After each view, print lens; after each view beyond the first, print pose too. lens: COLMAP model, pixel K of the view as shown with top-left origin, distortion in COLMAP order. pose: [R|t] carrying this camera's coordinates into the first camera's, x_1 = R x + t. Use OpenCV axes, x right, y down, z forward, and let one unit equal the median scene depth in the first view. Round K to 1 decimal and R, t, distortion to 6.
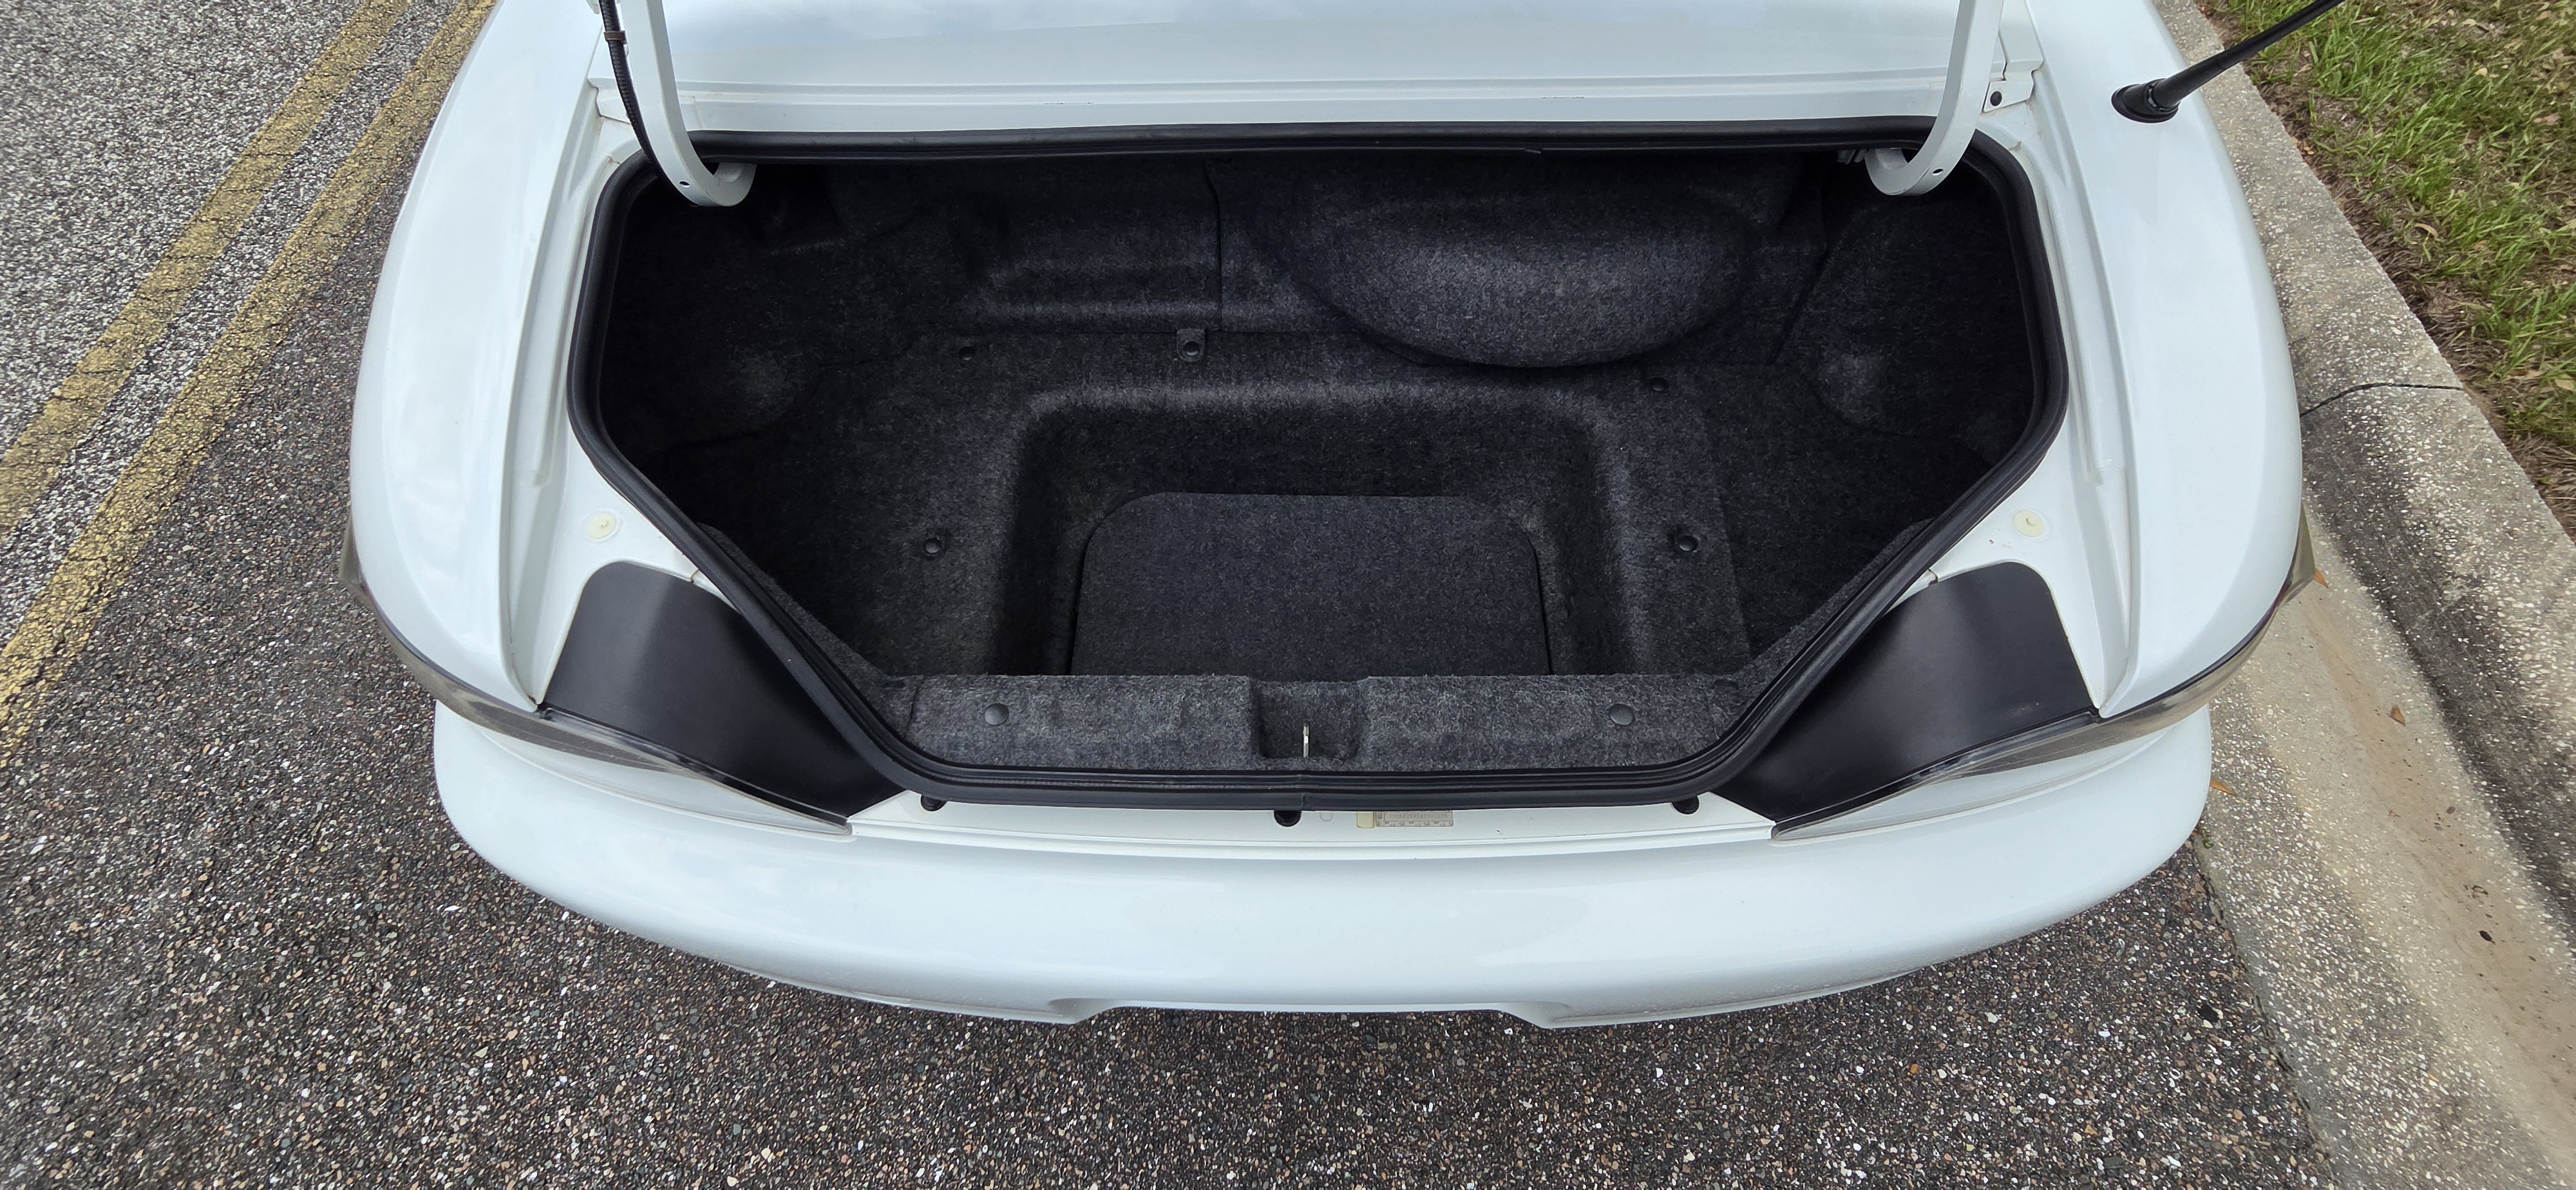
lens RADIAL K [[1079.9, 0, 1287.1], [0, 1079.9, 613.7], [0, 0, 1]] dist [-0.002209, -0.000257]
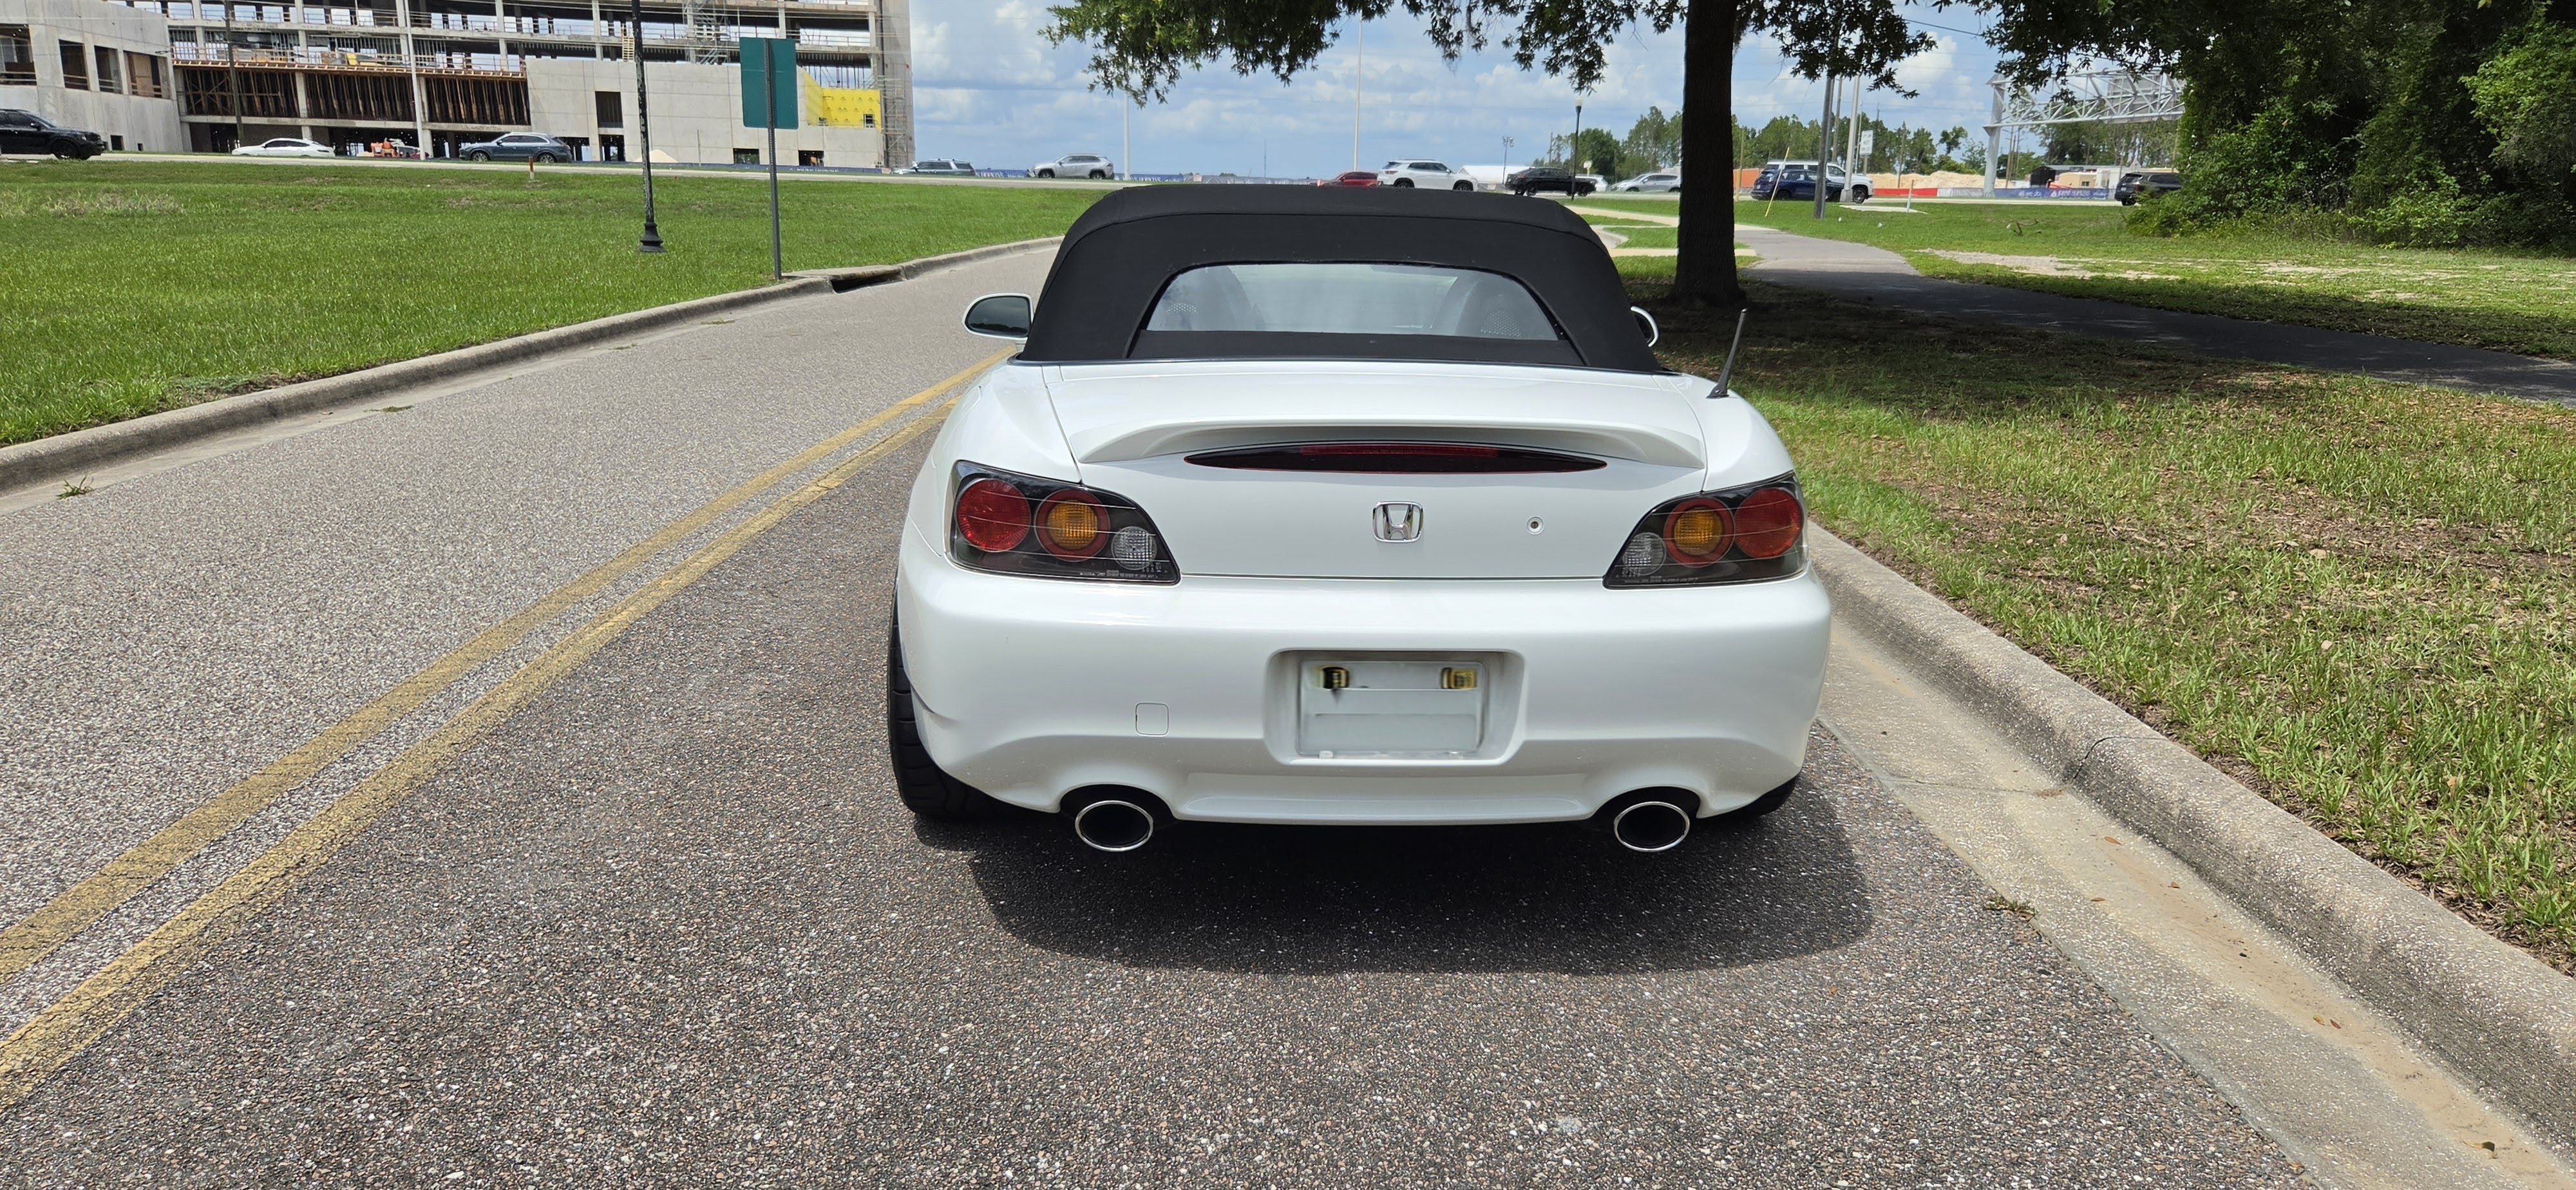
lens RADIAL K [[1761.3, 0, 1279.3], [0, 1761.3, 608.8], [0, 0, 1]] dist [0.075670, -0.070203]
pose [[0.998013, 0.030132, 0.055342, -0.235756], [0.019301, 0.689867, -0.723679, 1.620250], [-0.059985, 0.723309, 0.687914, -0.794278]]
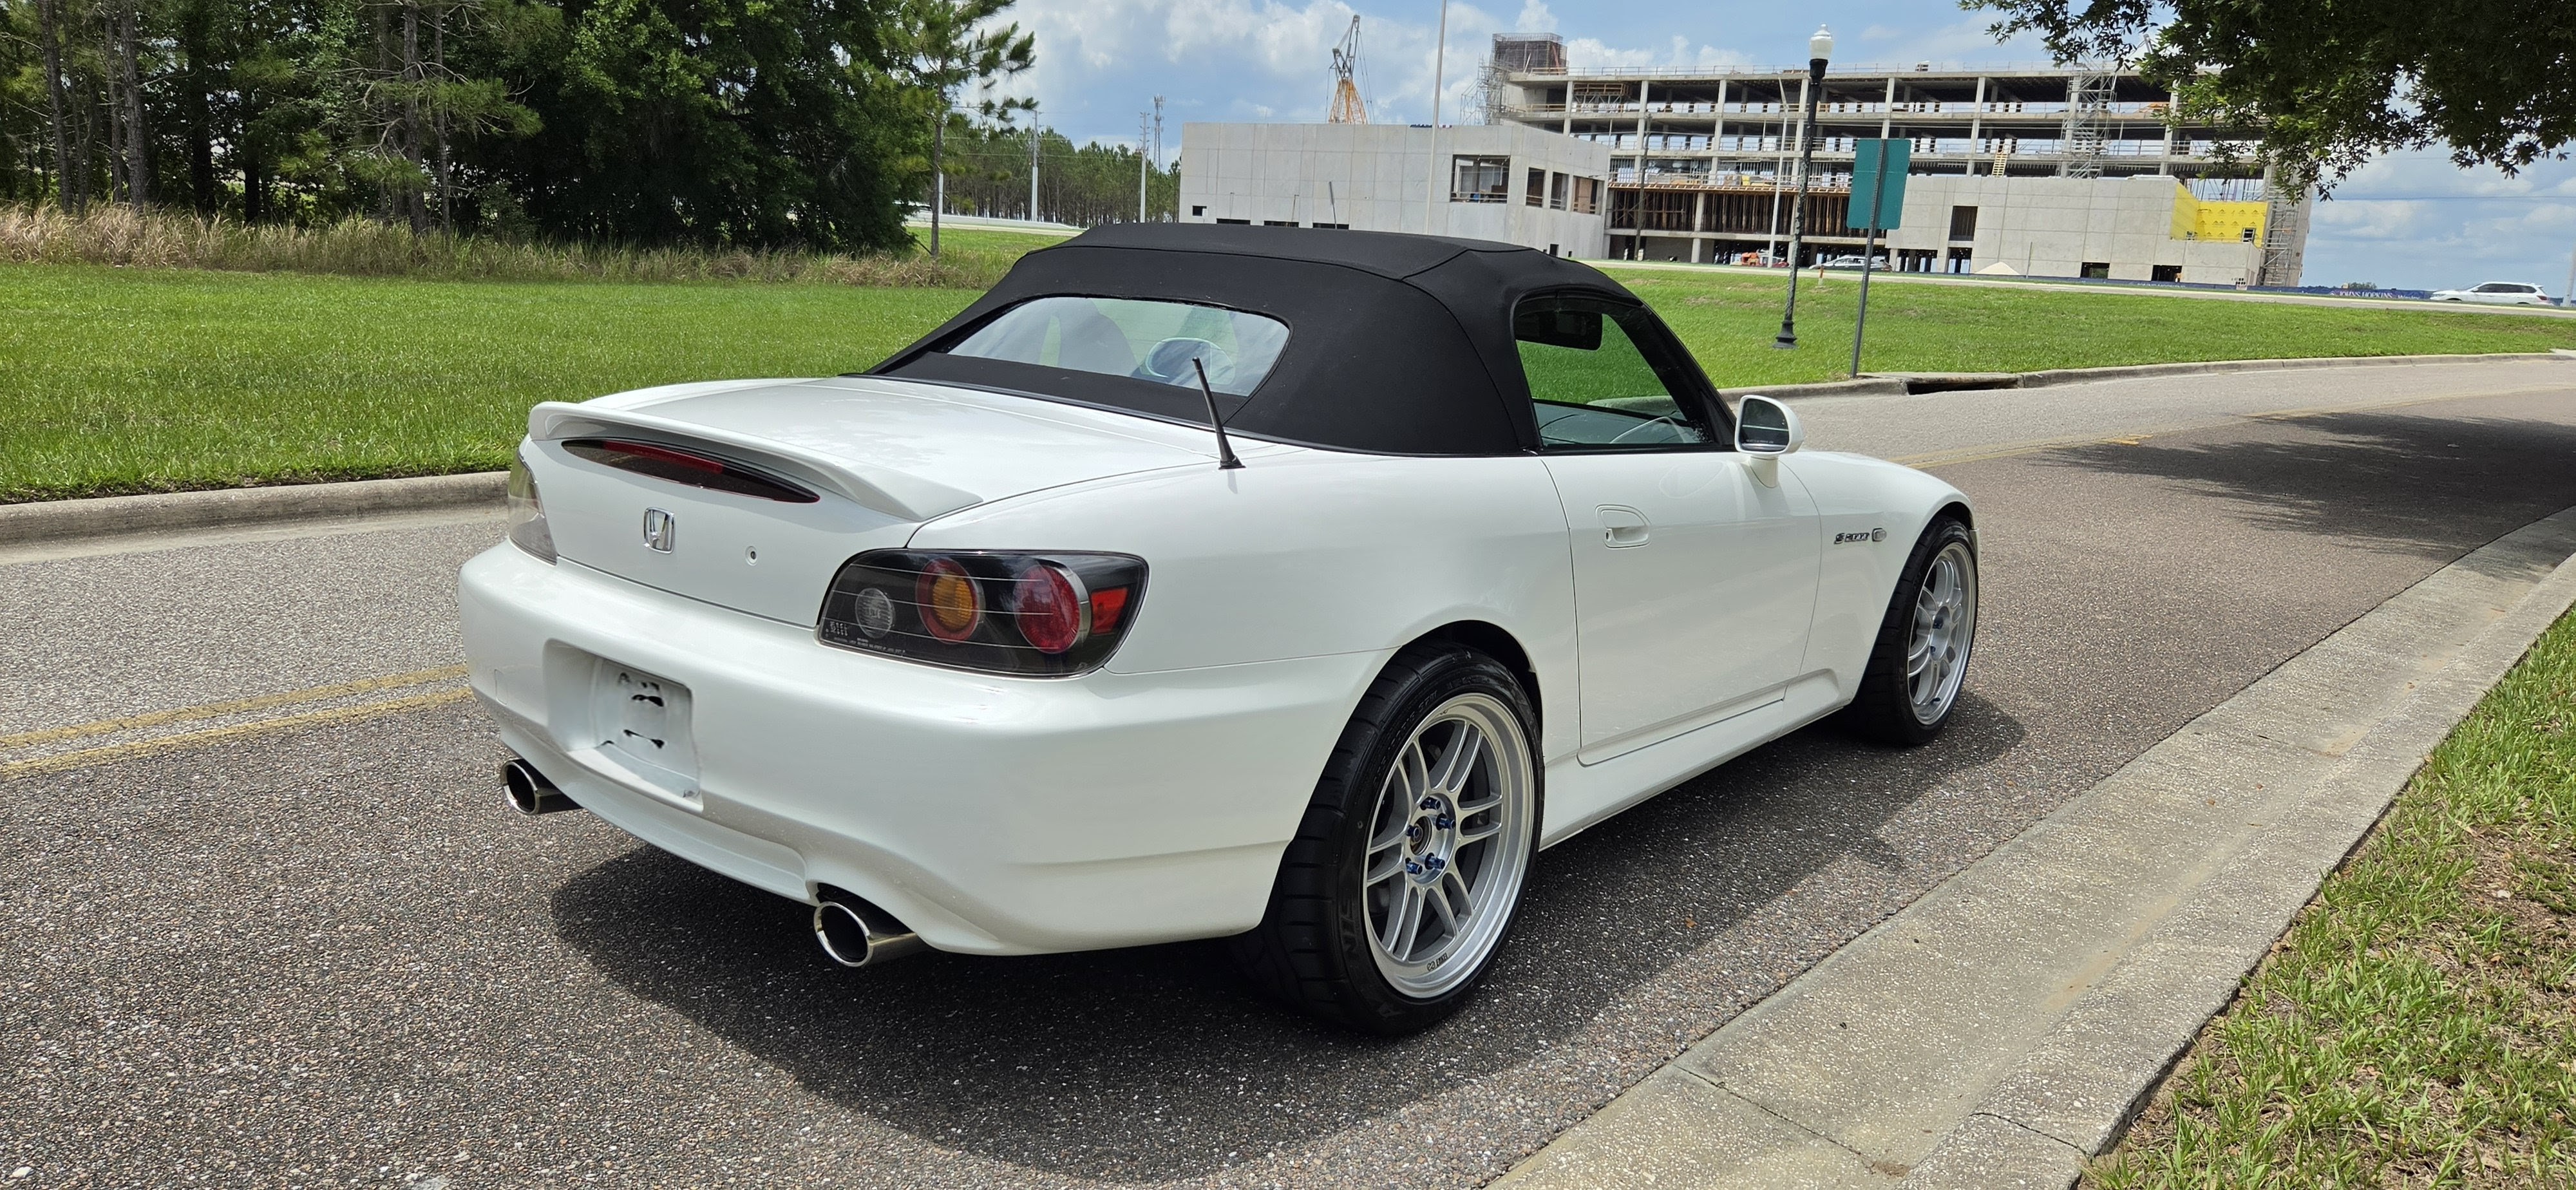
lens RADIAL K [[1734.2, 0, 1288.0], [0, 1734.2, 595.0], [0, 0, 1]] dist [0.068450, -0.044231]
pose [[0.769694, 0.187786, -0.610170, 1.629195], [-0.584556, 0.591519, -0.555337, 0.816933], [0.256642, 0.784118, 0.565060, -0.341763]]
